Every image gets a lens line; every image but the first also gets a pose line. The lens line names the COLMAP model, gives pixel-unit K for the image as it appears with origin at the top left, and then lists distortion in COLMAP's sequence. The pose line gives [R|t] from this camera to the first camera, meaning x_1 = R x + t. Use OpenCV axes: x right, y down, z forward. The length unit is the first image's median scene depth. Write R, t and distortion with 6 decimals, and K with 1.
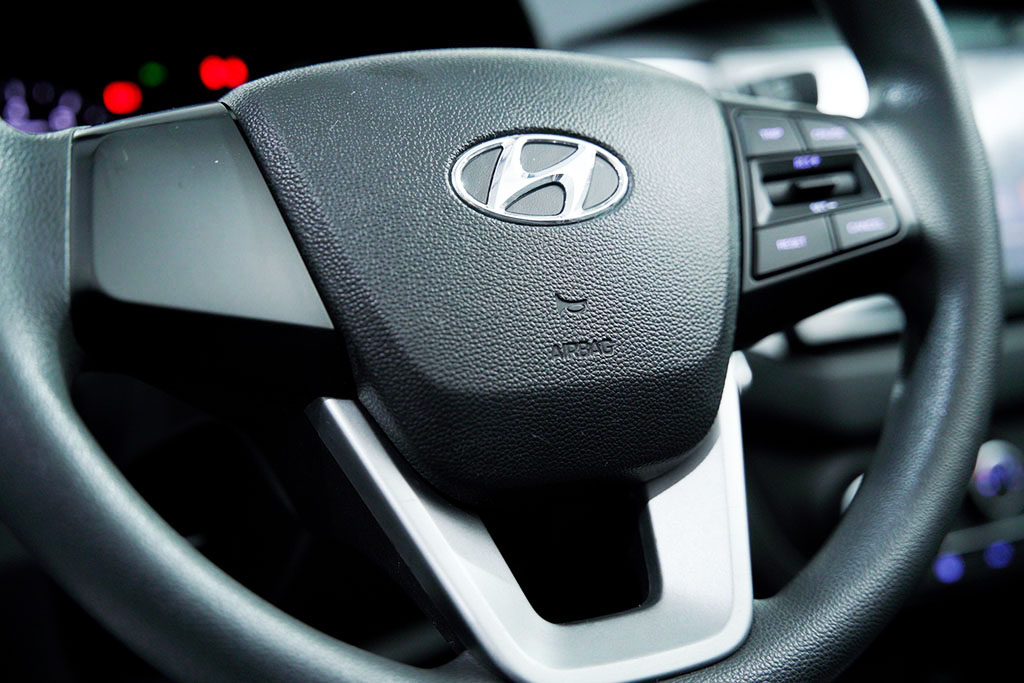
lens RADIAL K [[1479.3, 0, 512.0], [0, 1479.3, 341.5], [0, 0, 1]] dist [0.034635, 0.033813]
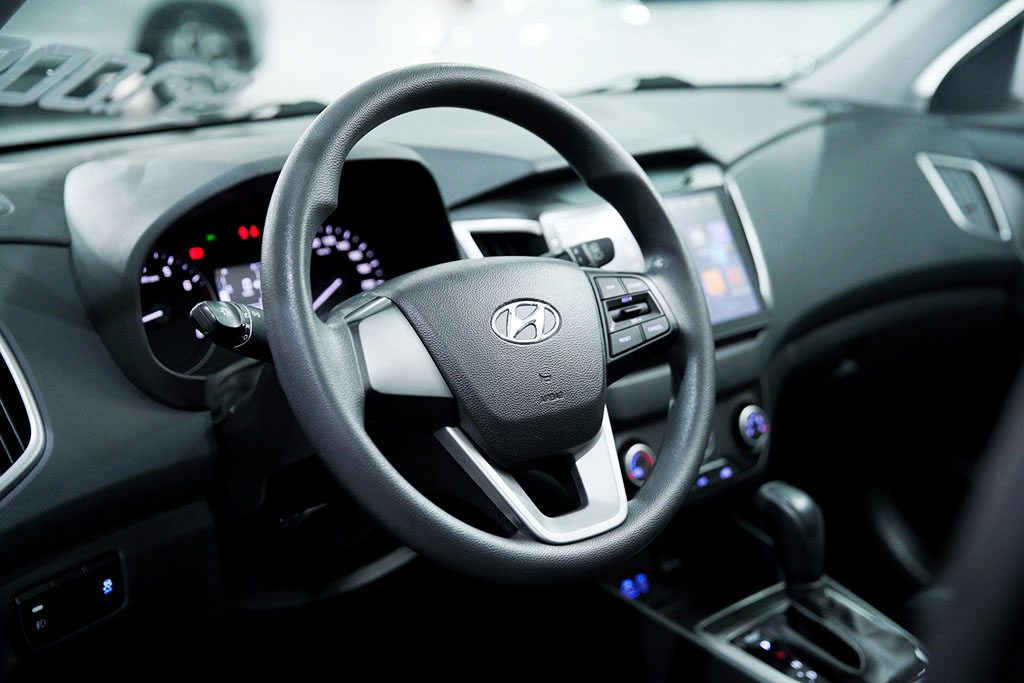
lens RADIAL K [[1479.3, 0, 512.0], [0, 1479.3, 341.5], [0, 0, 1]] dist [0.034635, 0.033813]
pose [[0.969466, -0.066627, 0.236000, -0.504269], [0.066106, 0.997761, 0.010125, -0.099799], [-0.236146, 0.005786, 0.971700, -1.111973]]
